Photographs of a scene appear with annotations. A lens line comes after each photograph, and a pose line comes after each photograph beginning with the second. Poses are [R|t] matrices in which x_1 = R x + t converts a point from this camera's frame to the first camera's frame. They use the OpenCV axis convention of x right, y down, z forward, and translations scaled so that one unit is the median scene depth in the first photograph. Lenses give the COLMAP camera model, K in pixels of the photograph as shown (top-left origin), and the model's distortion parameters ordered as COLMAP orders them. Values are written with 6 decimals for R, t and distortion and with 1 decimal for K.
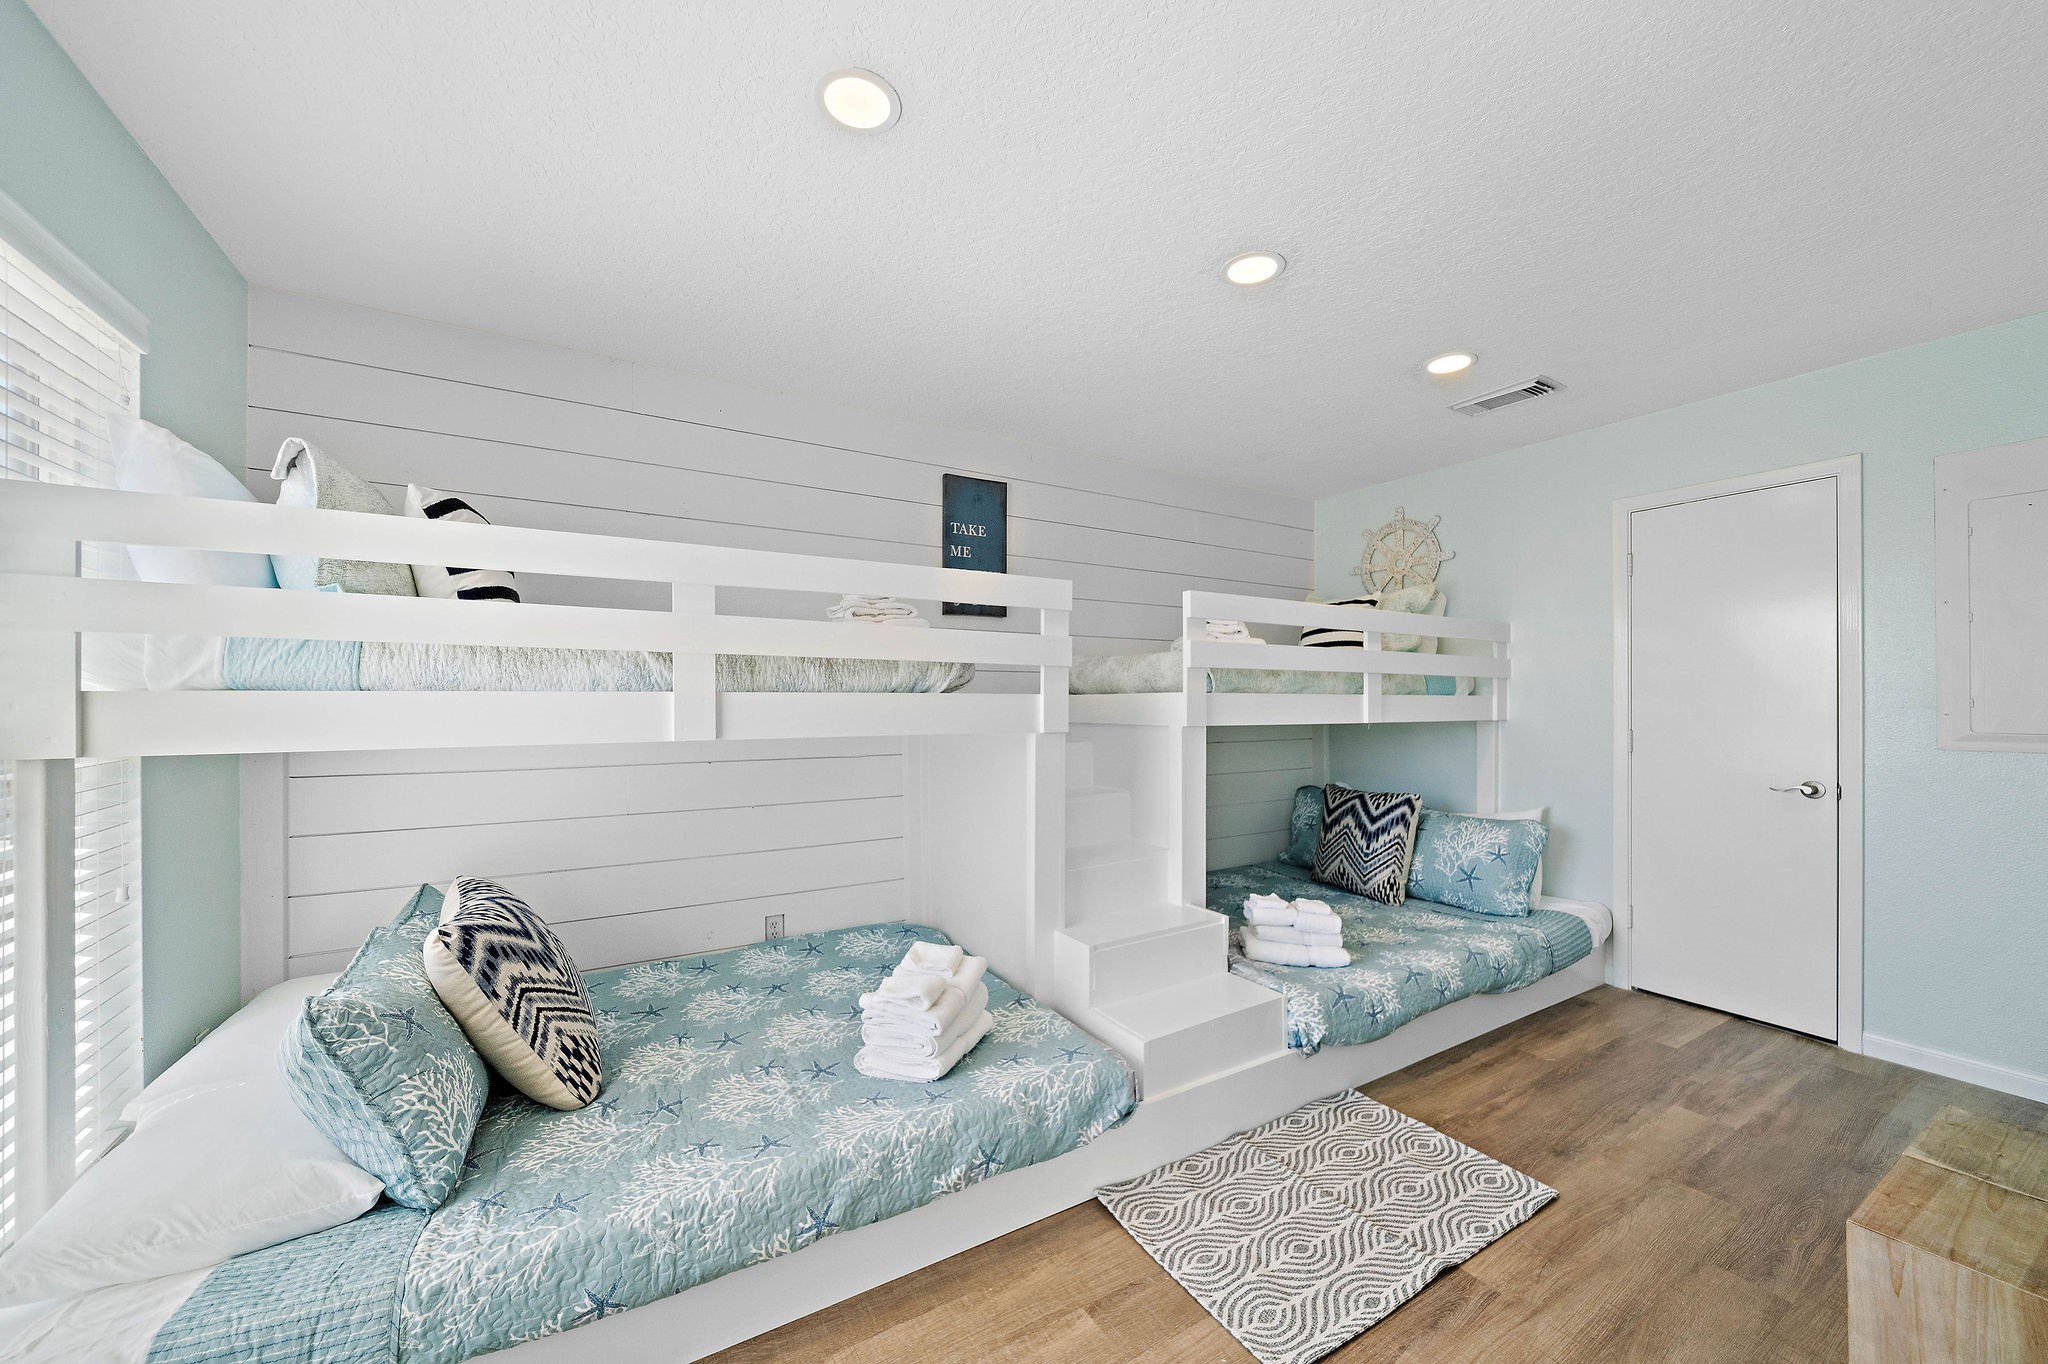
lens RADIAL K [[742.9, 0, 1025.0], [0, 742.9, 718.4], [0, 0, 1]] dist [-0.021631, -0.000011]
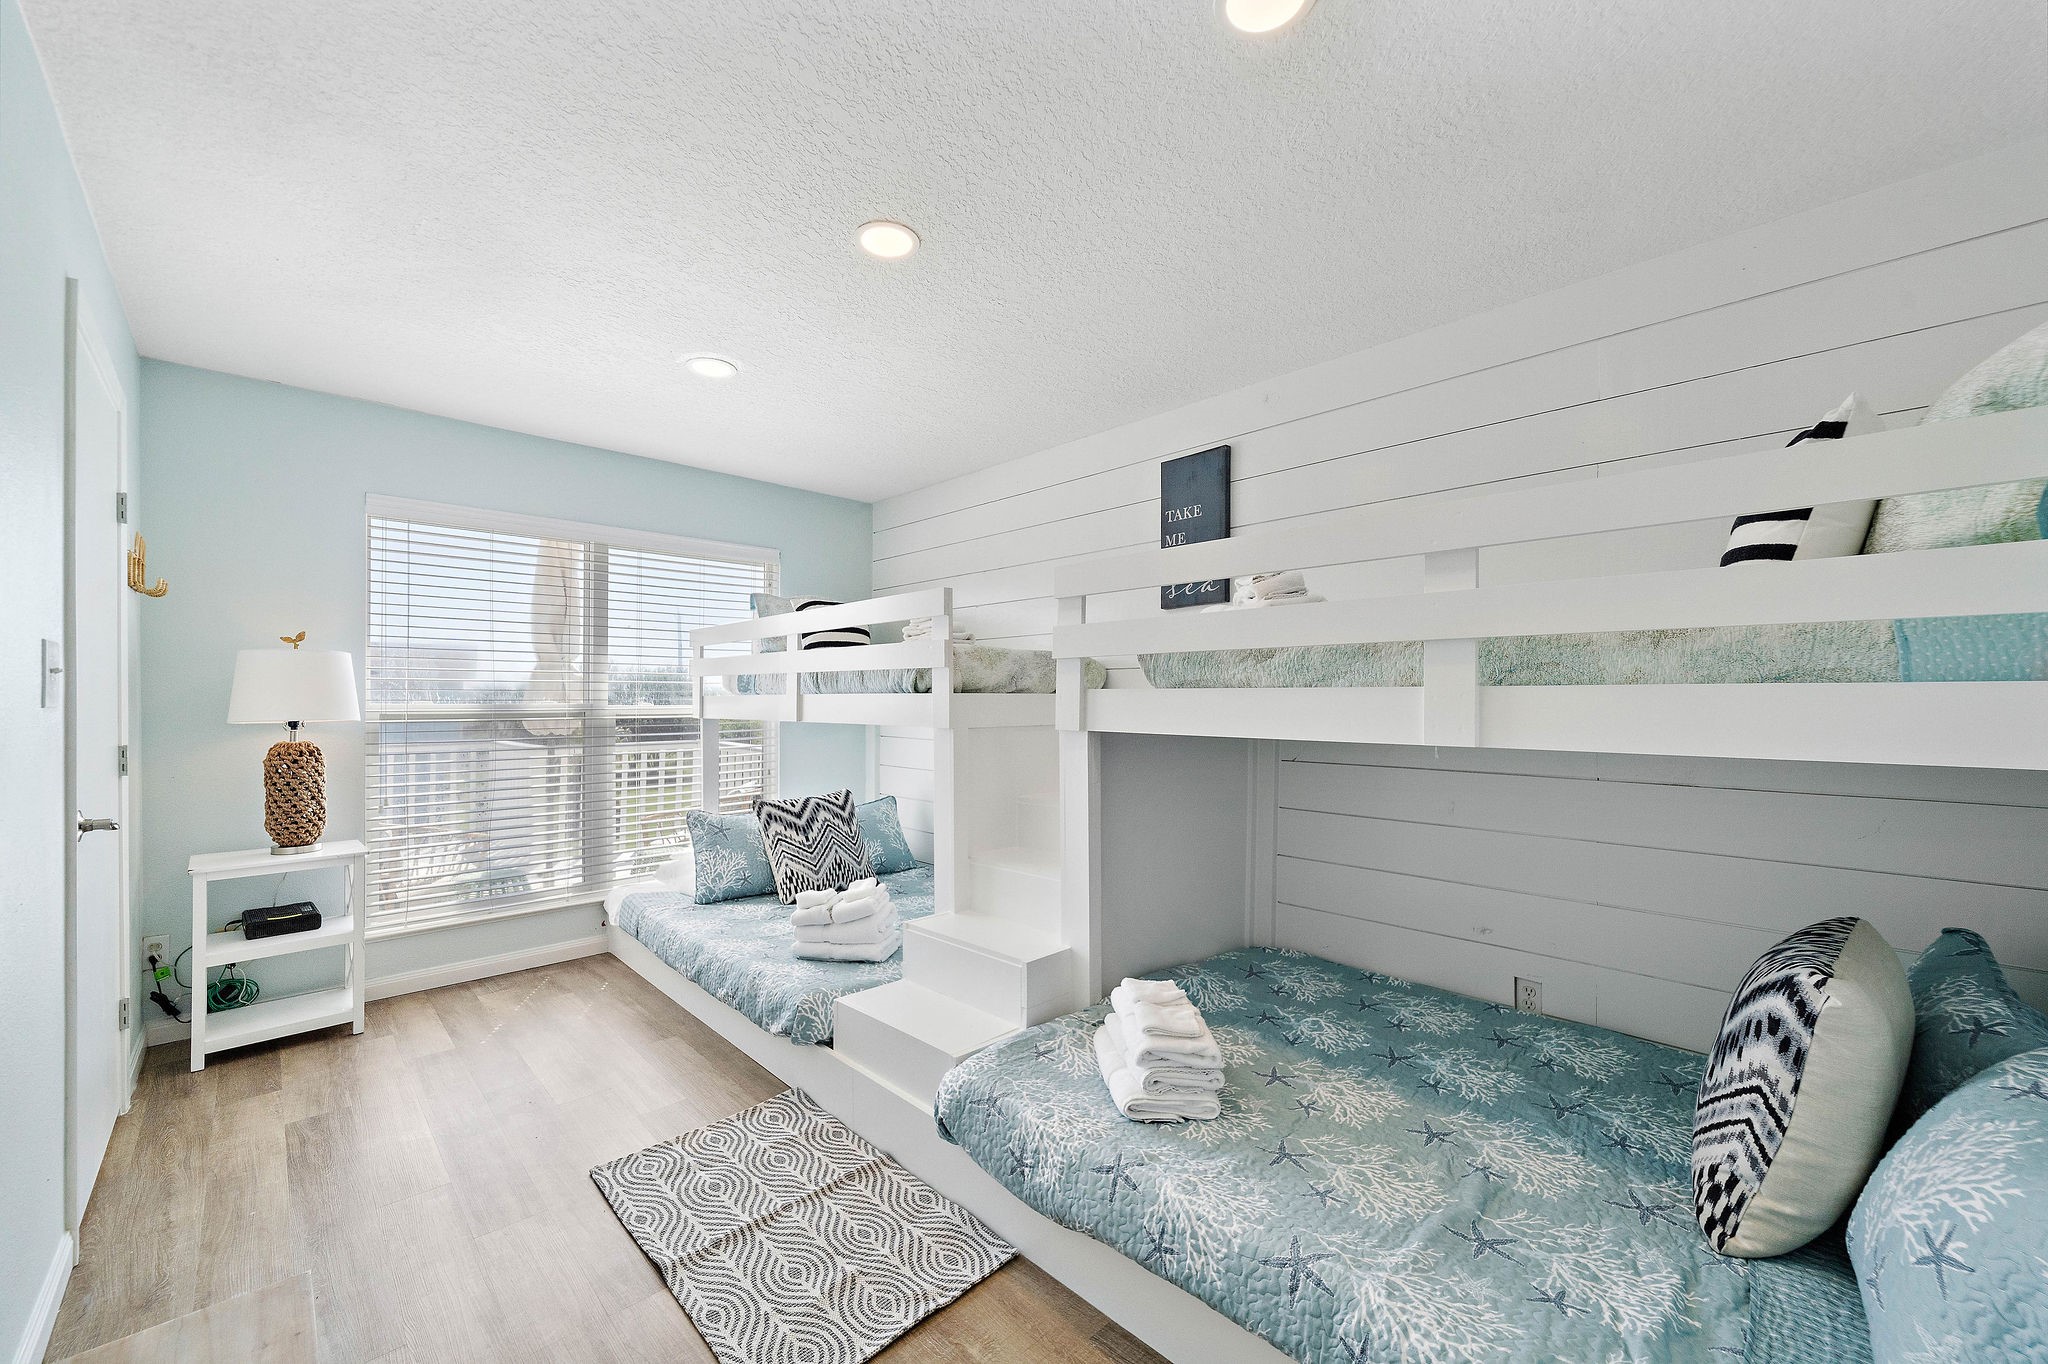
lens RADIAL K [[787.4, 0, 1027.3], [0, 787.4, 700.0], [0, 0, 1]] dist [-0.002323, -0.000148]
pose [[0.245314, 0.004951, -0.969431, 0.898976], [-0.022085, 0.999756, -0.000482, -0.018578], [0.969192, 0.021528, 0.245363, 0.622466]]
